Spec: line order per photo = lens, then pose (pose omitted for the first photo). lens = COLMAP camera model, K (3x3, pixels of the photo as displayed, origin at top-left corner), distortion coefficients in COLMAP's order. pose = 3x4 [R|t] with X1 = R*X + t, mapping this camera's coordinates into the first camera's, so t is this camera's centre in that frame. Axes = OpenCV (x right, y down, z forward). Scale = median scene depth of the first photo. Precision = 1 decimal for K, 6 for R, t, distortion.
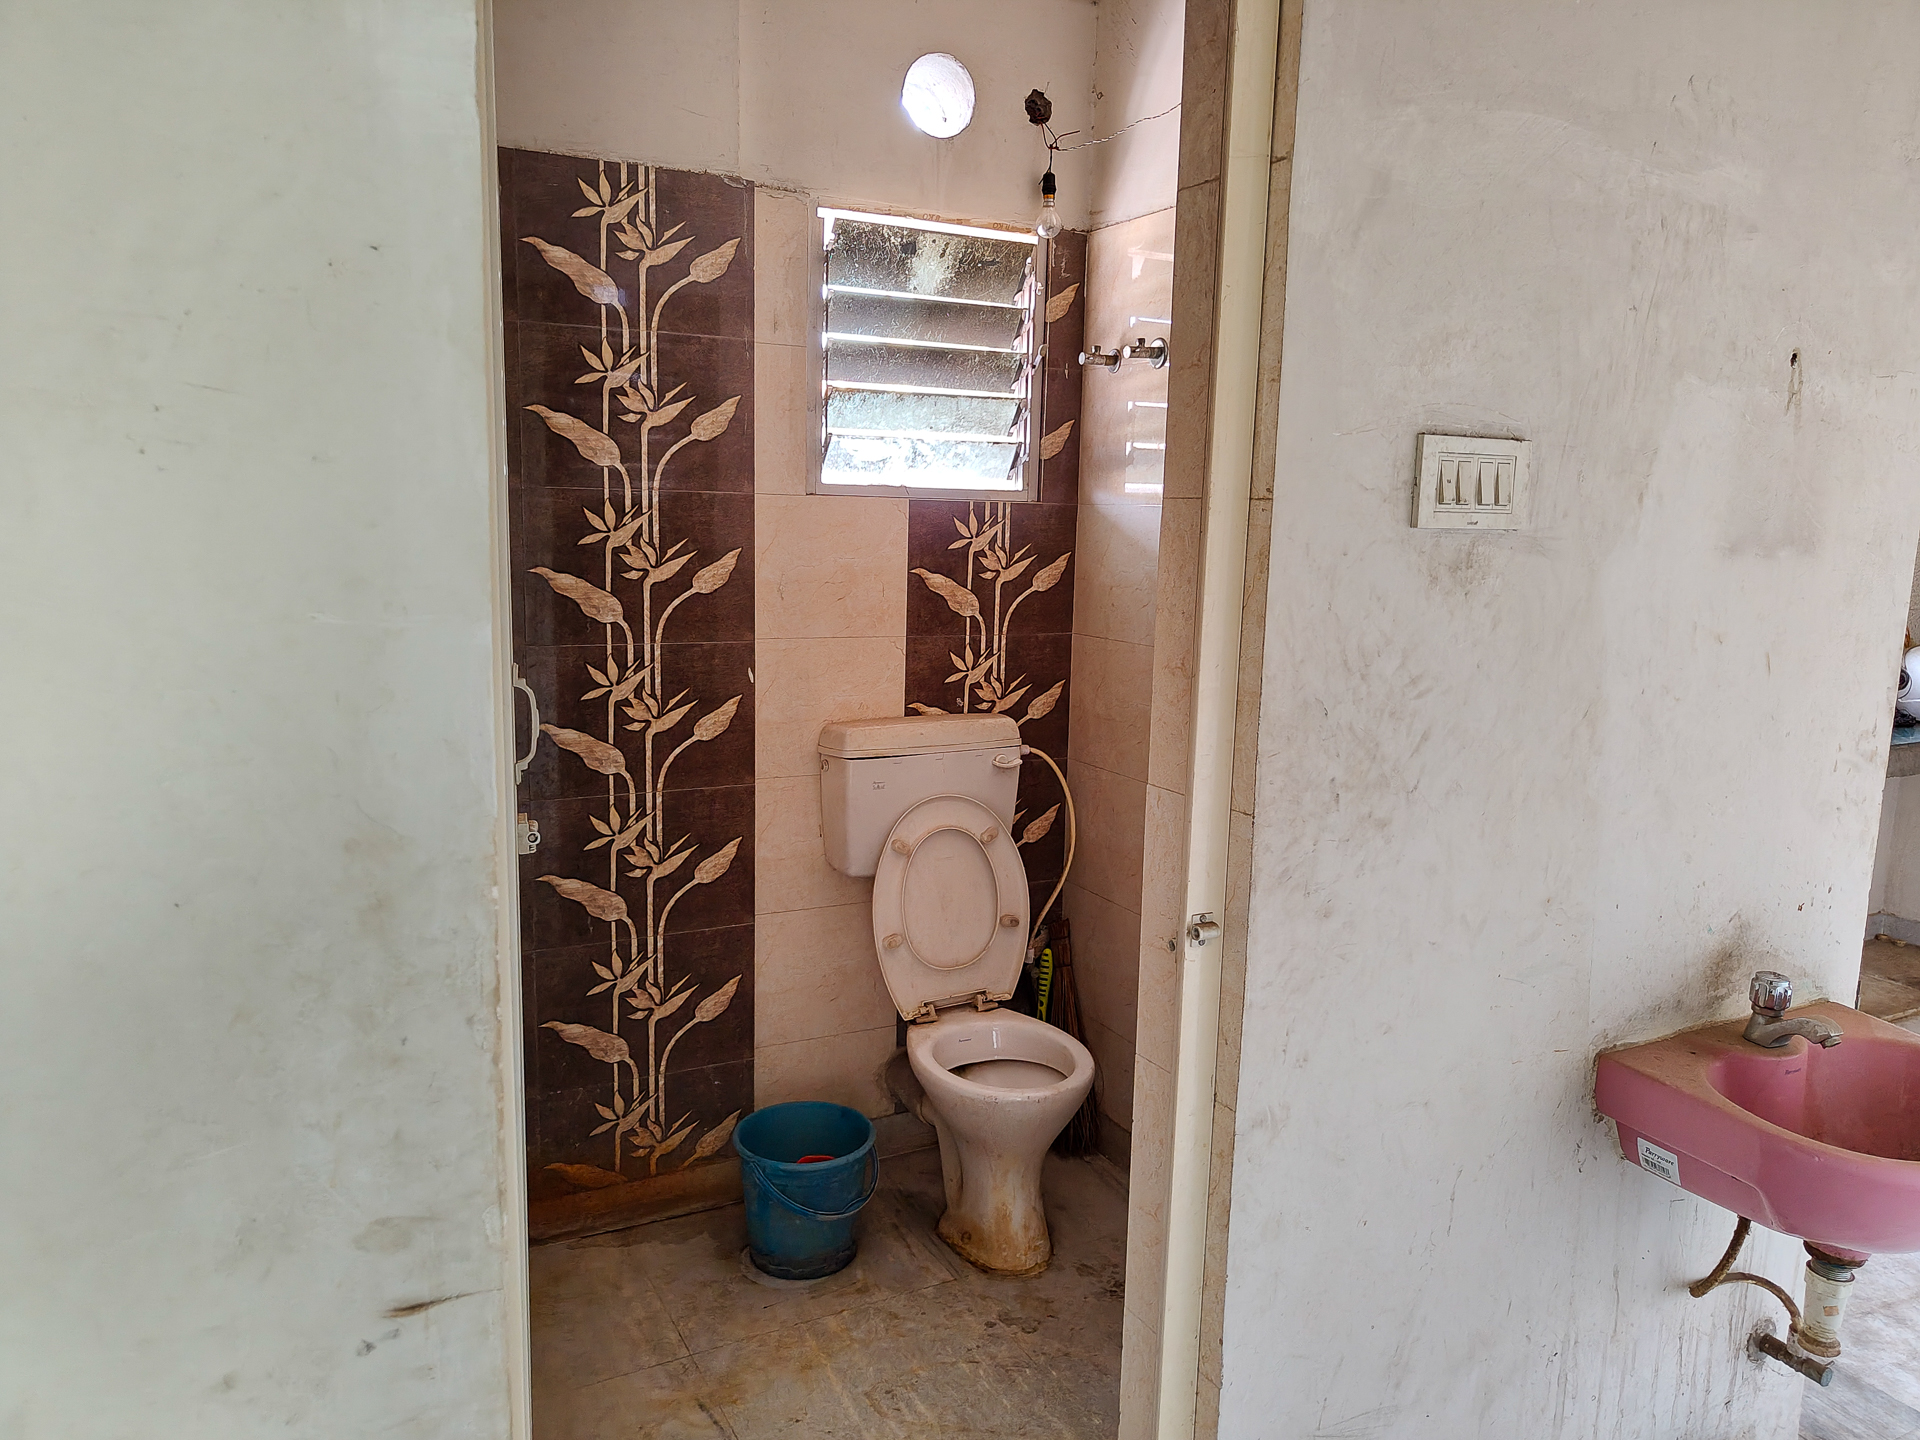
lens RADIAL K [[1348.3, 0, 972.8], [0, 1348.3, 718.8], [0, 0, 1]] dist [0.048559, -0.003123]
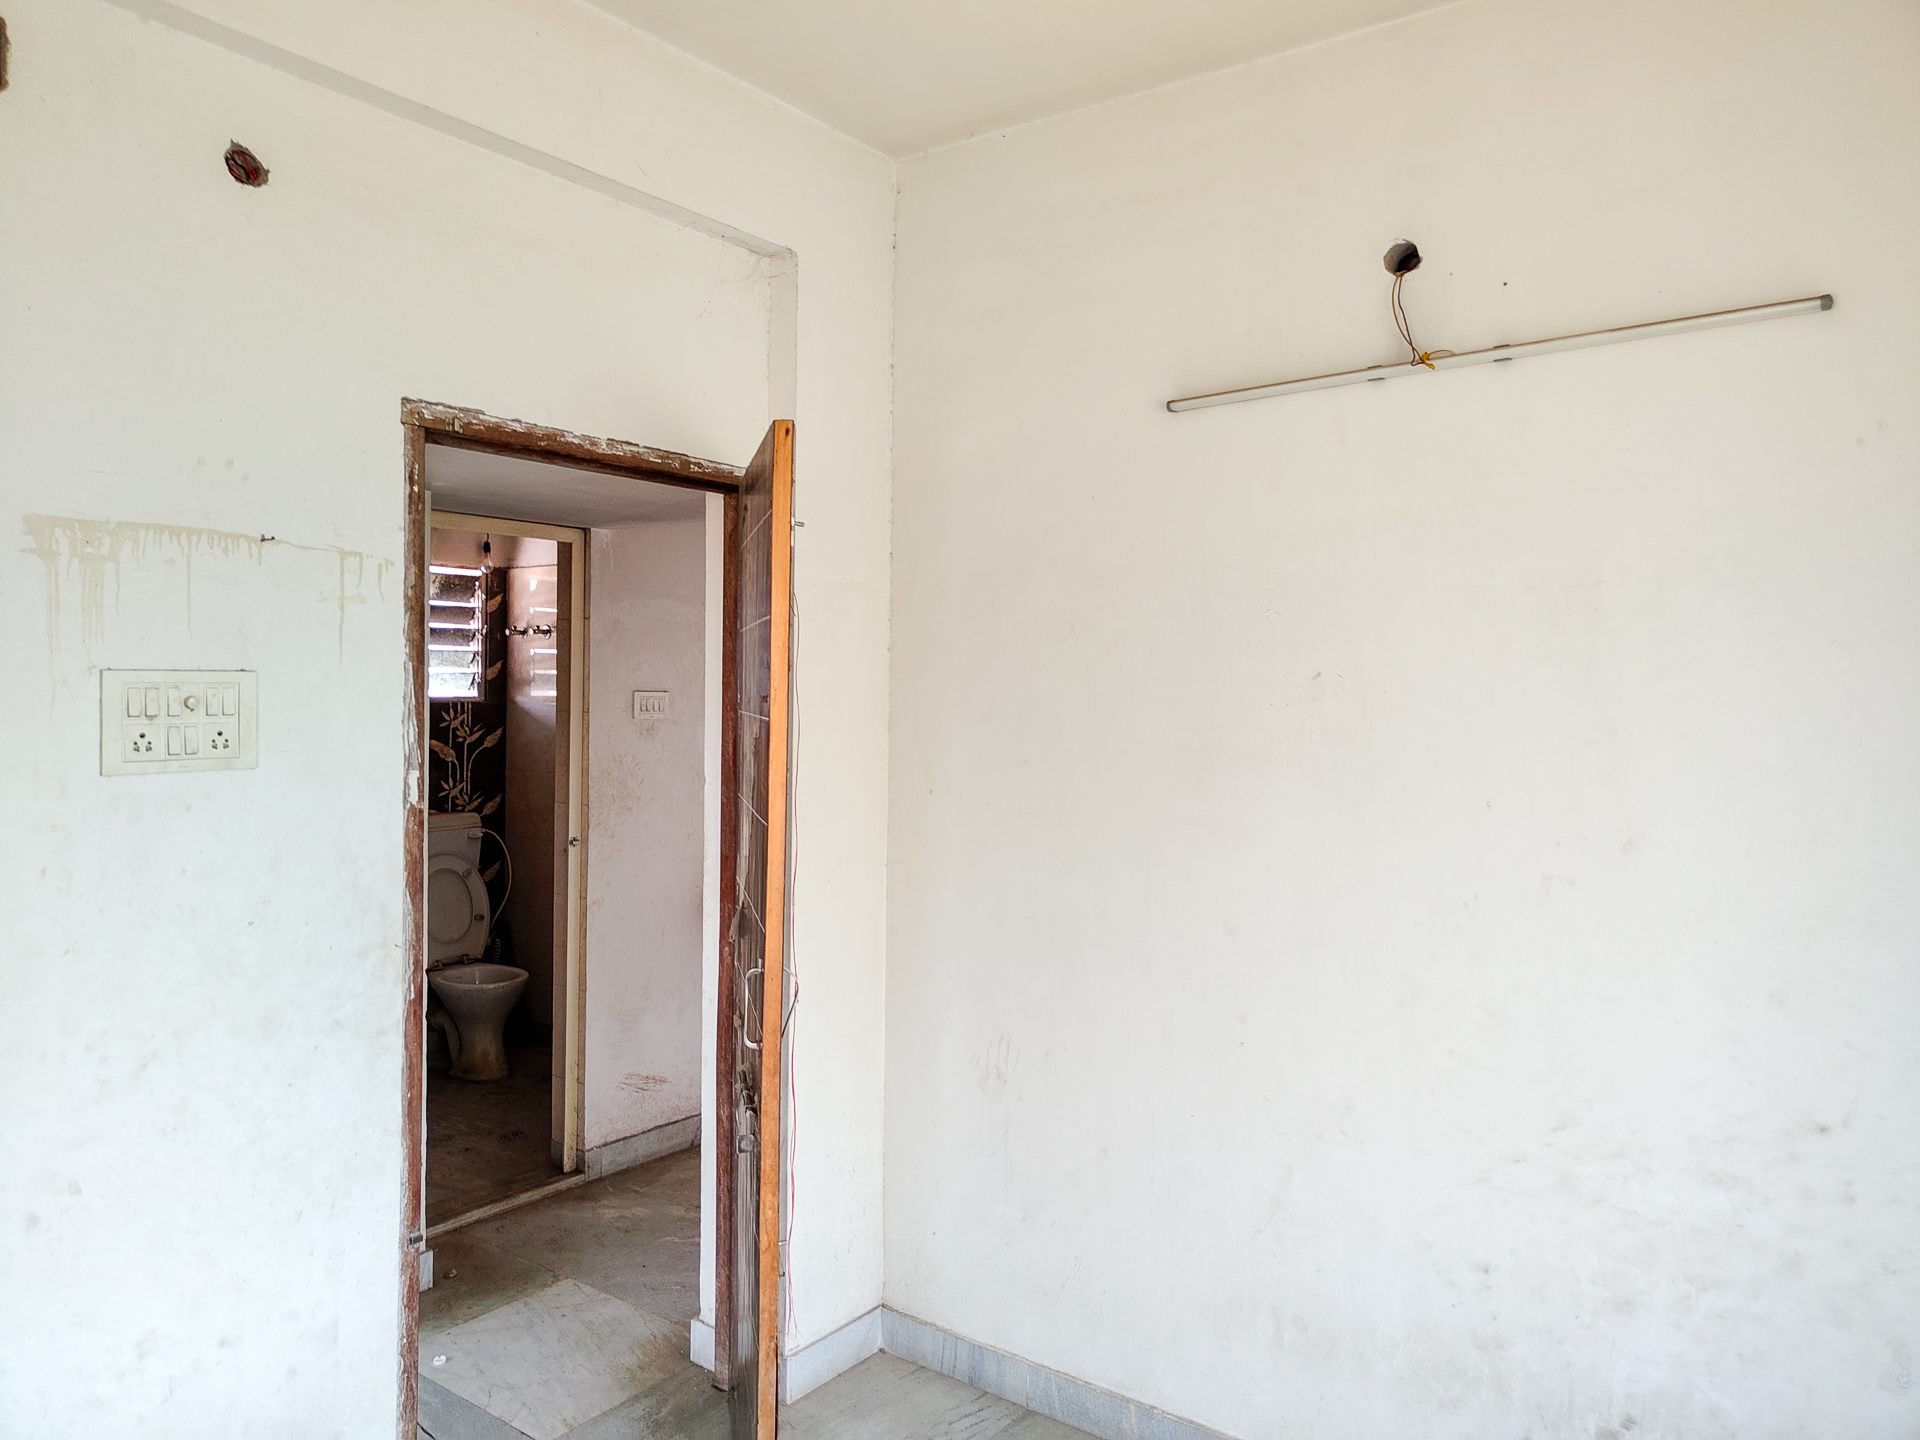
lens RADIAL K [[1356.4, 0, 960.0], [0, 1356.4, 720.0], [0, 0, 1]] dist [0.011534, -0.001084]
pose [[0.905961, -0.024414, 0.422656, -0.168940], [0.075014, 0.991796, -0.103504, 0.125939], [-0.416662, 0.125476, 0.900360, -1.100955]]
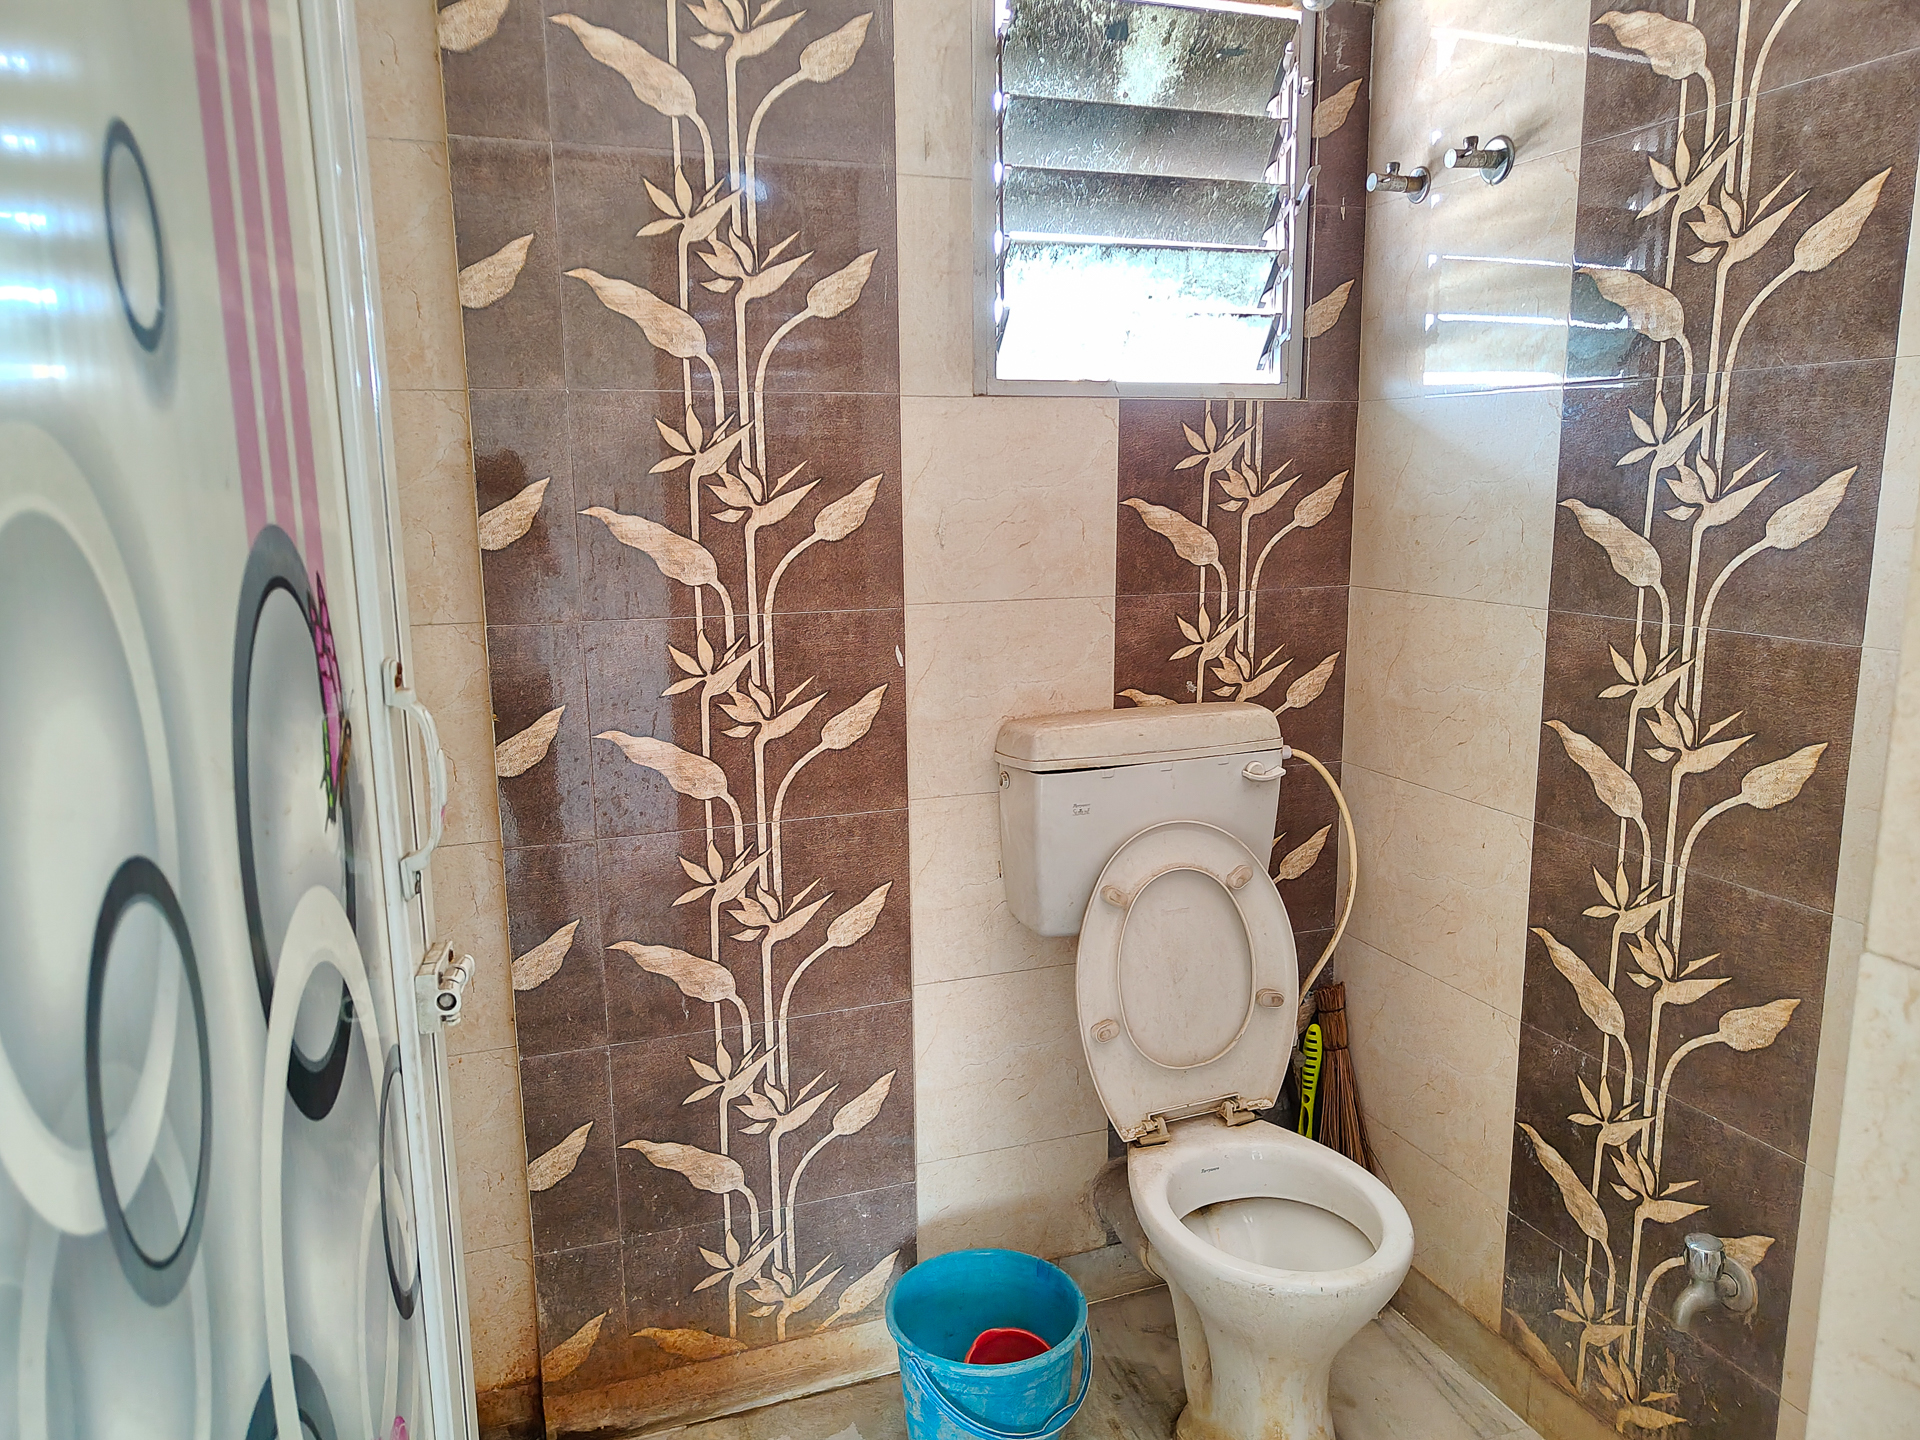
lens RADIAL K [[1356.4, 0, 960.0], [0, 1356.4, 720.0], [0, 0, 1]] dist [0.011534, -0.001084]
pose [[0.990542, -0.011541, -0.136725, -0.034850], [0.014934, 0.999605, 0.023813, -0.014342], [0.136396, -0.025629, 0.990323, 0.286839]]
